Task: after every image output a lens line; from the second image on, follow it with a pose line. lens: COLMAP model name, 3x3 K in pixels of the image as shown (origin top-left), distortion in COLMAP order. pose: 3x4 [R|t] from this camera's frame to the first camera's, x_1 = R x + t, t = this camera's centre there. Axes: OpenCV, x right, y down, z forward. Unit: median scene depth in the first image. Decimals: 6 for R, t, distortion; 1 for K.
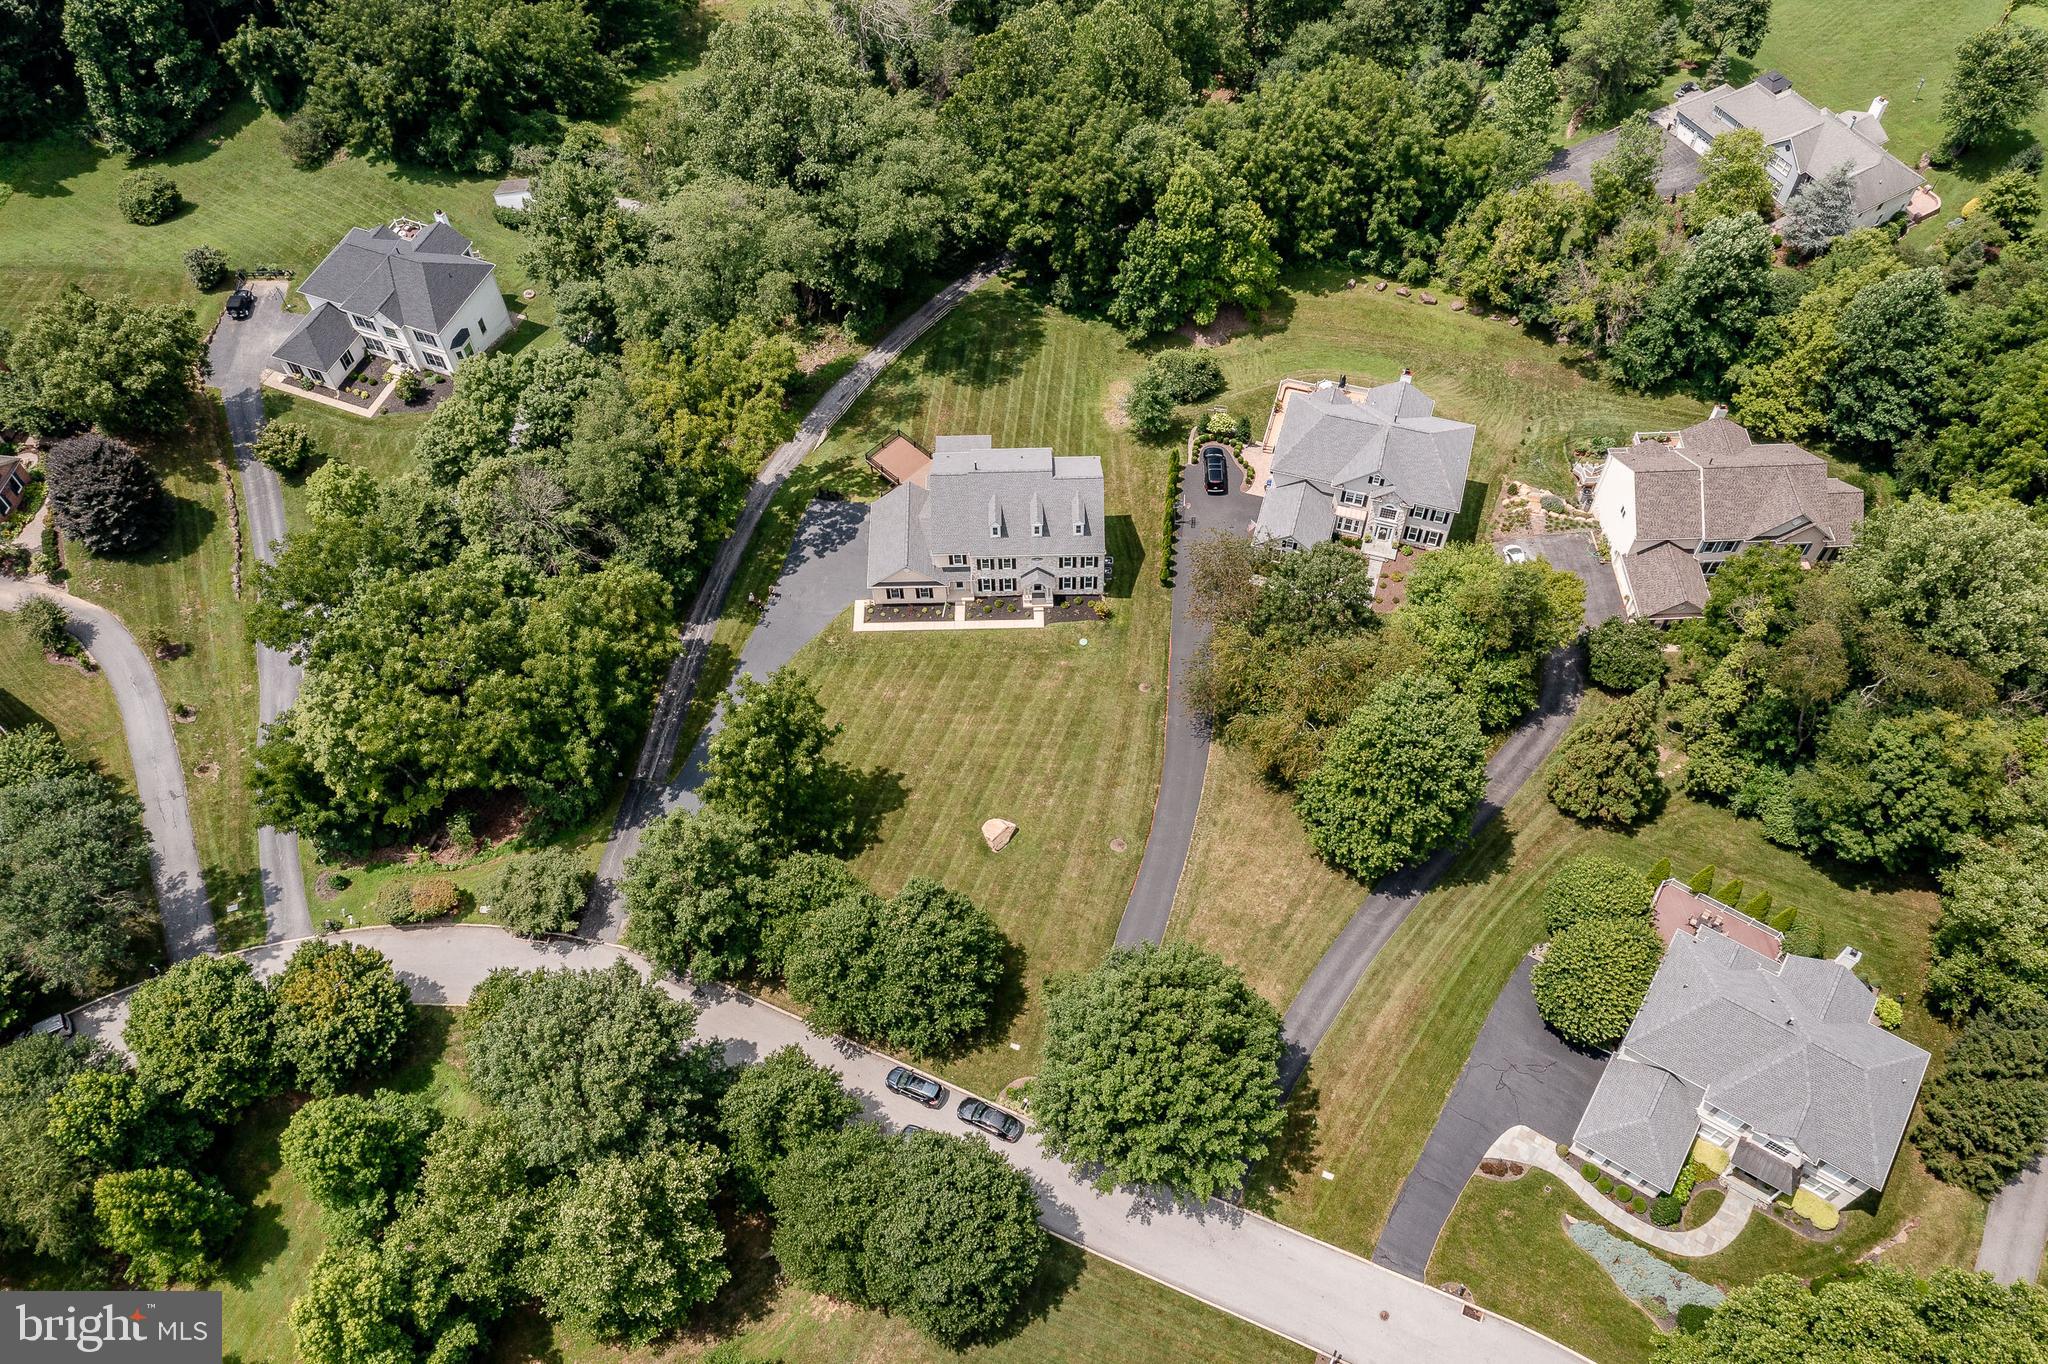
lens RADIAL K [[1621.8, 0, 1021.0], [0, 1621.8, 687.1], [0, 0, 1]] dist [0.007600, 0.015066]
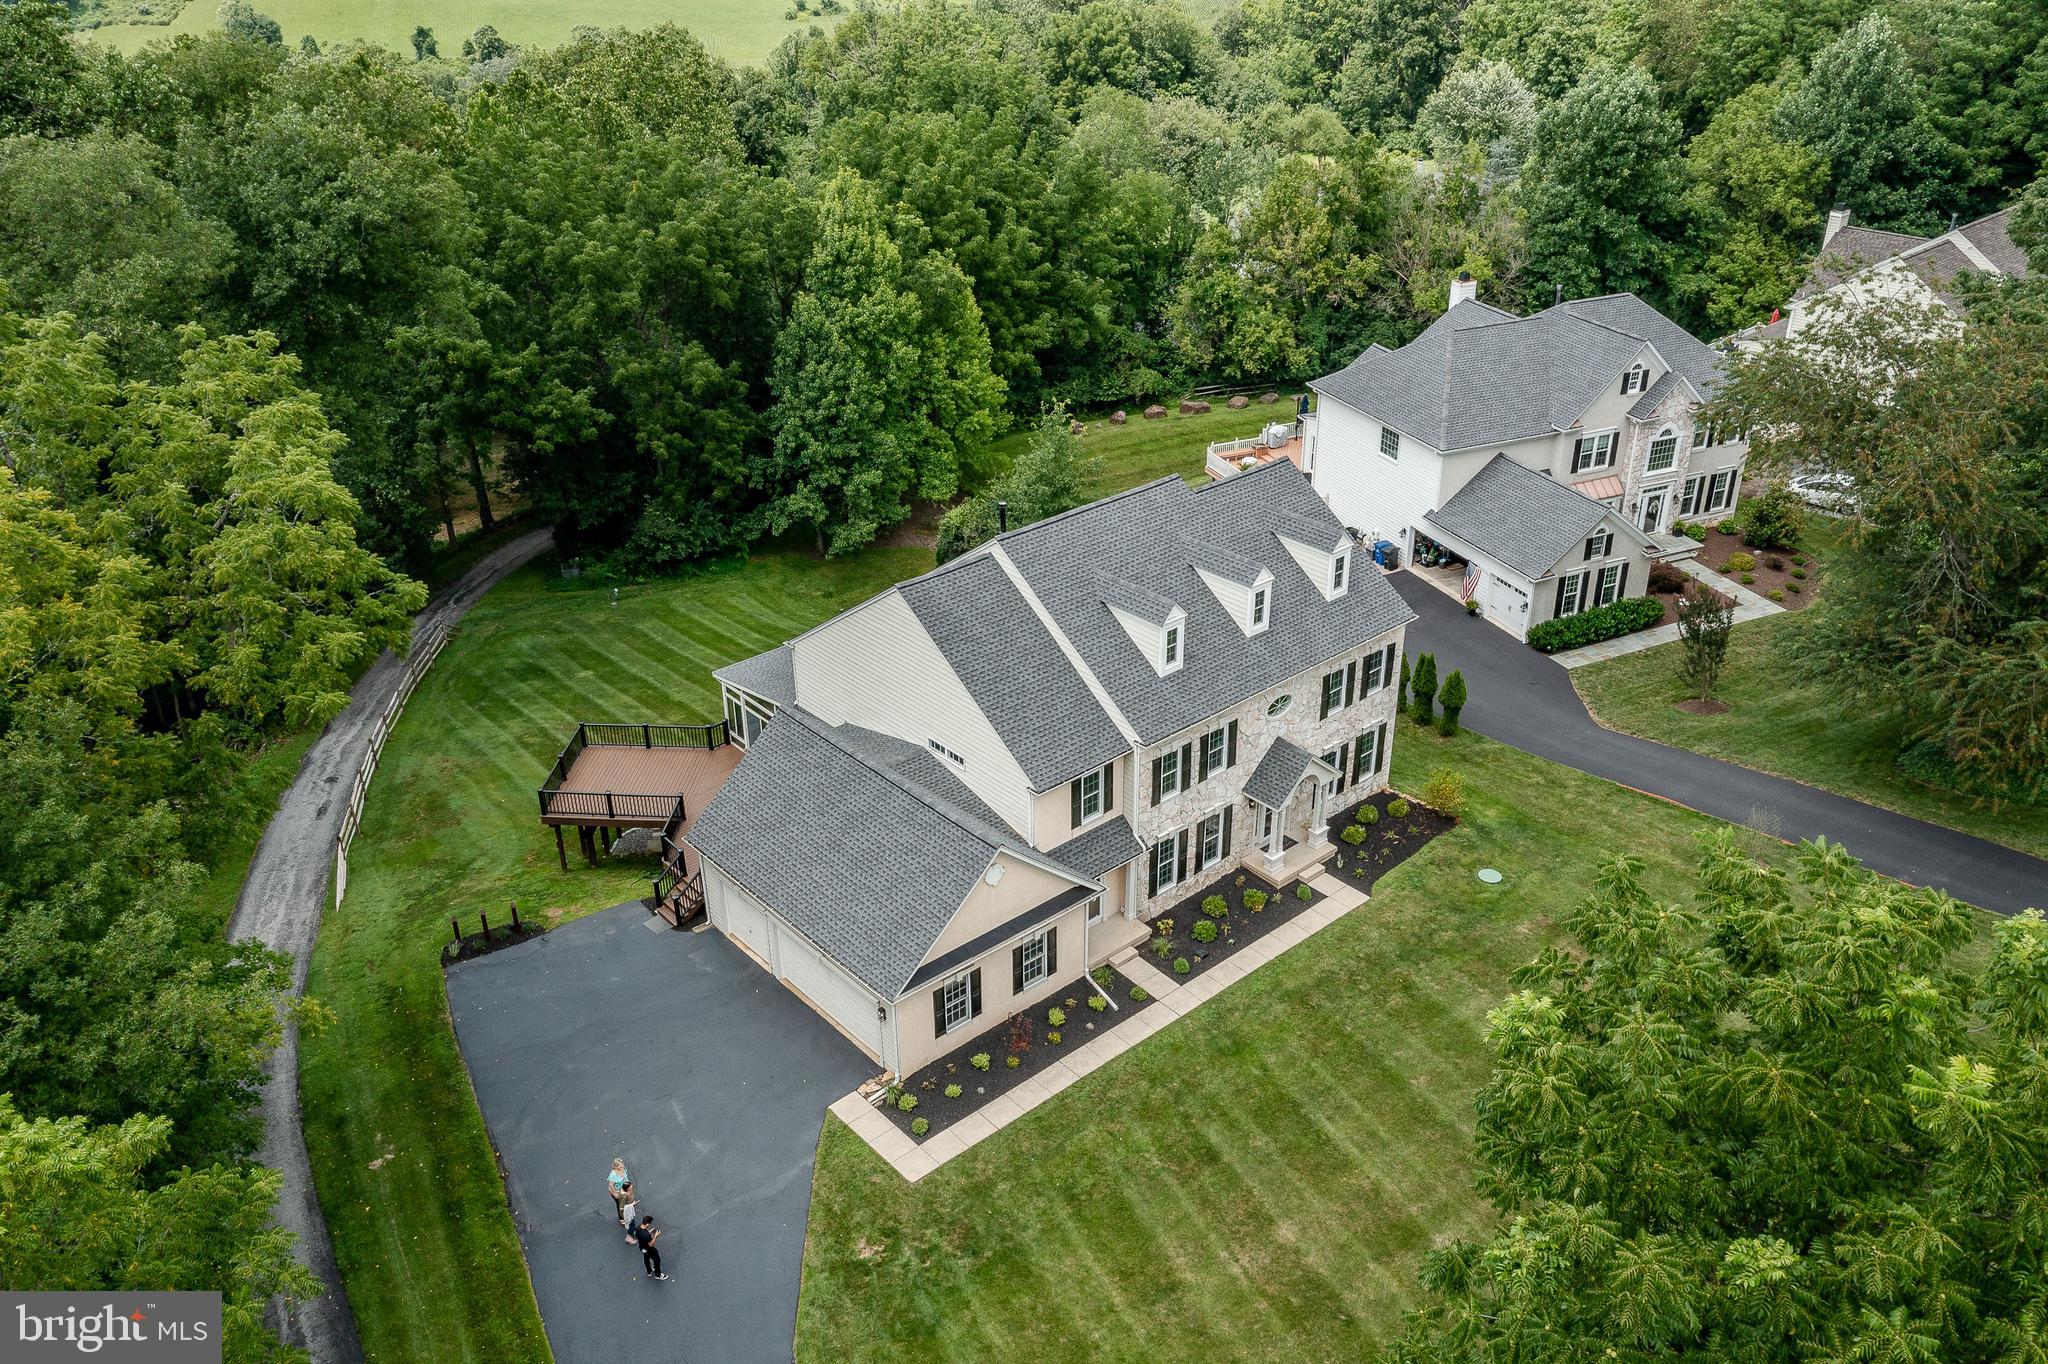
lens RADIAL K [[1625.7, 0, 1024.0], [0, 1625.7, 682.0], [0, 0, 1]] dist [0.002481, 0.007195]
pose [[0.762383, -0.296575, 0.575166, -0.210163], [0.536150, 0.787185, -0.304768, -0.008136], [-0.362375, 0.540725, 0.759144, 0.722682]]
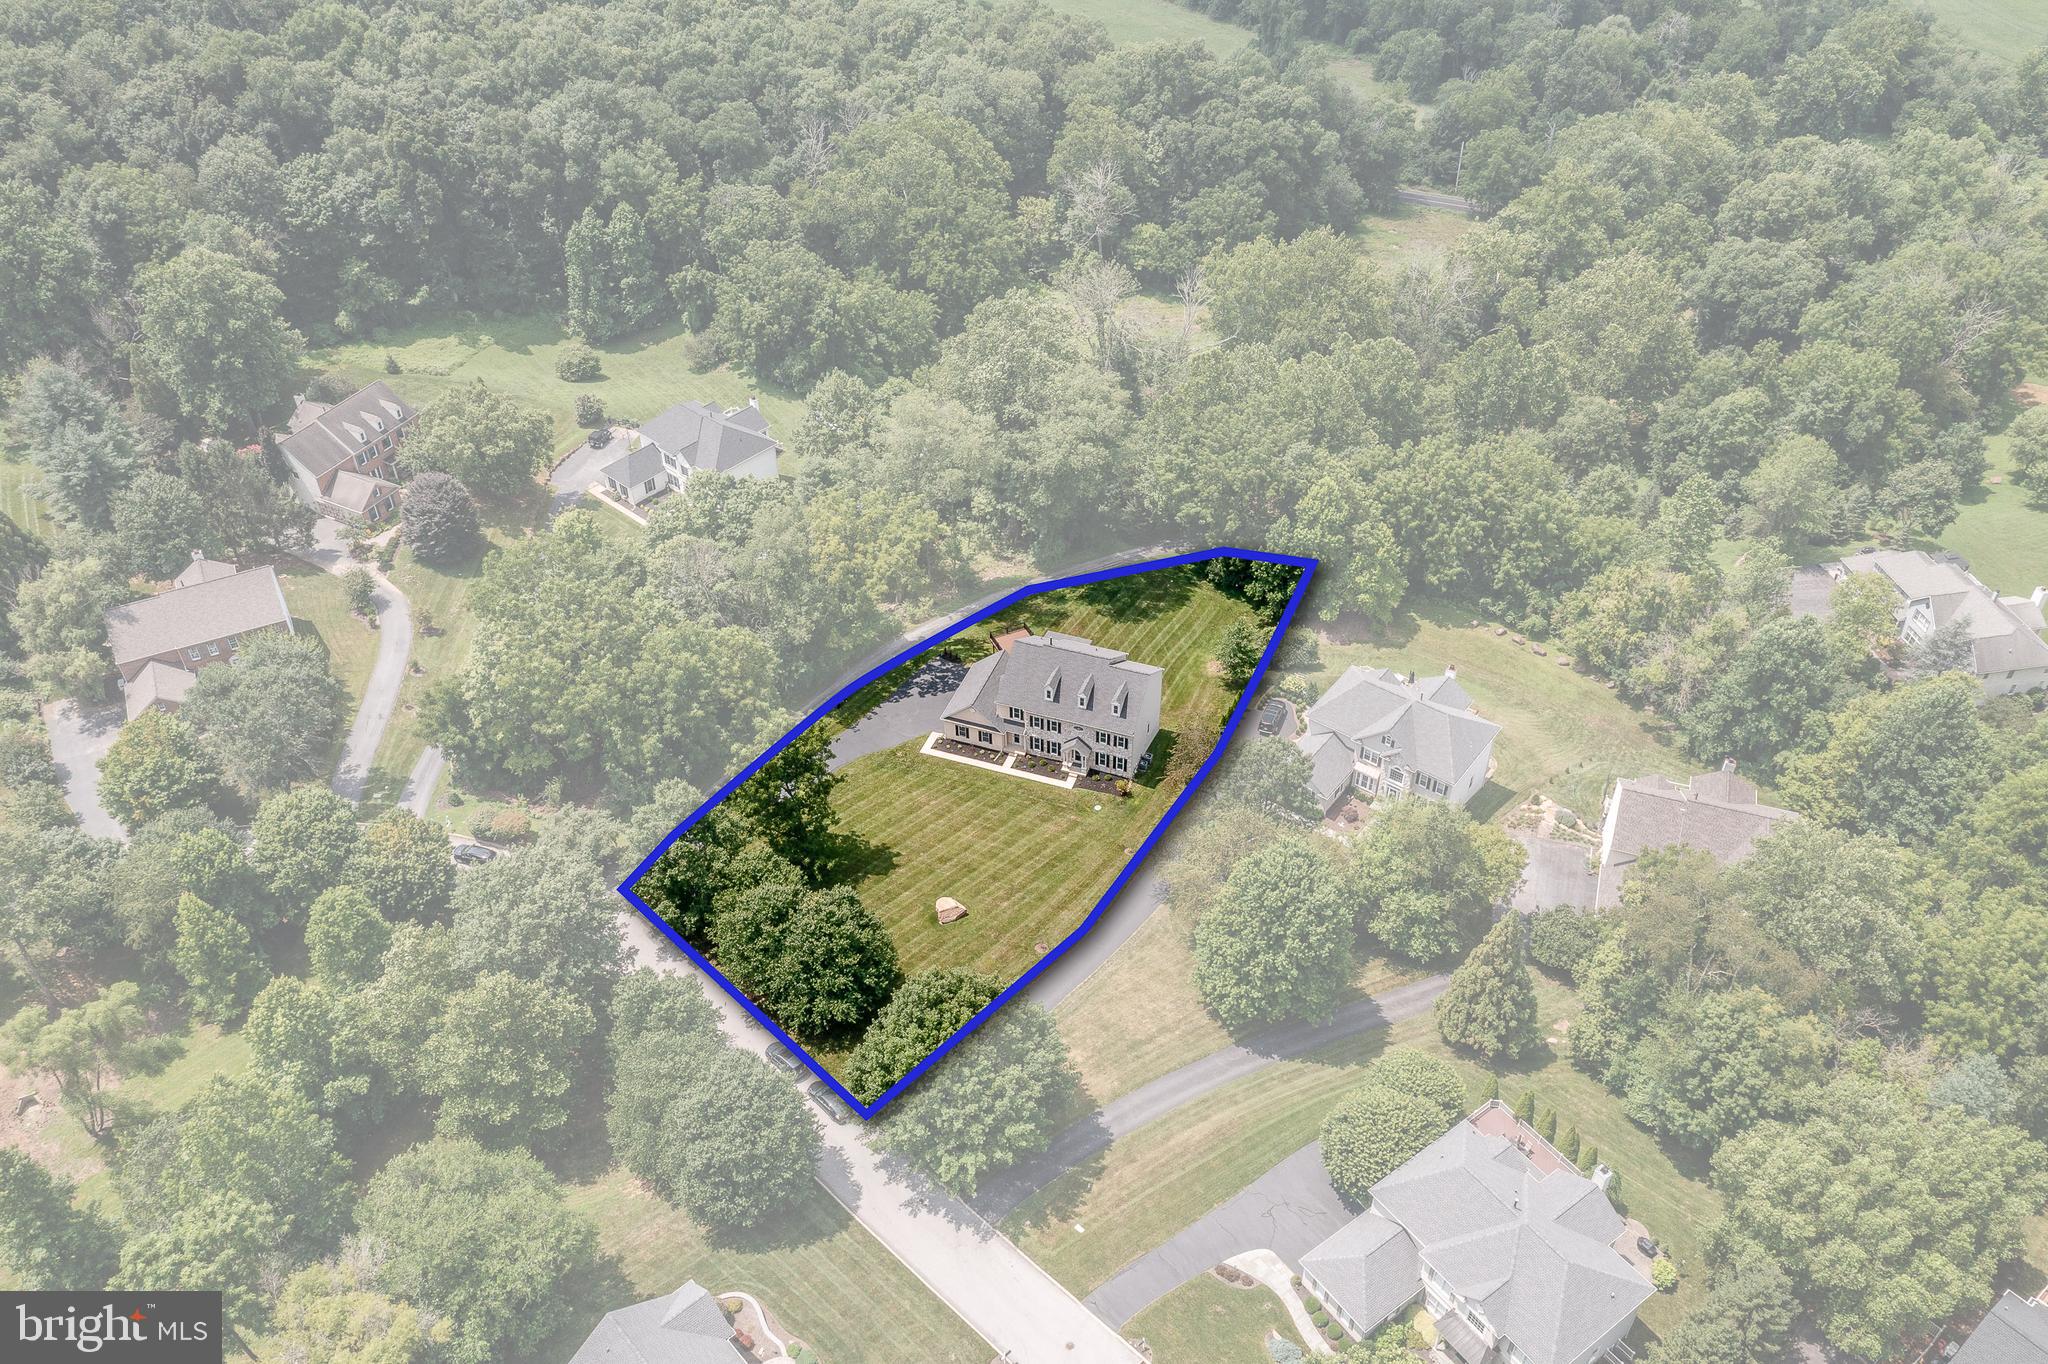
lens RADIAL K [[1633.3, 0, 1017.9], [0, 1633.3, 685.3], [0, 0, 1]] dist [-0.005871, 0.034566]
pose [[0.932822, 0.236921, -0.271497, 0.267125], [-0.301278, 0.926133, -0.226955, 0.163836], [0.197672, 0.293505, 0.935297, -0.112895]]
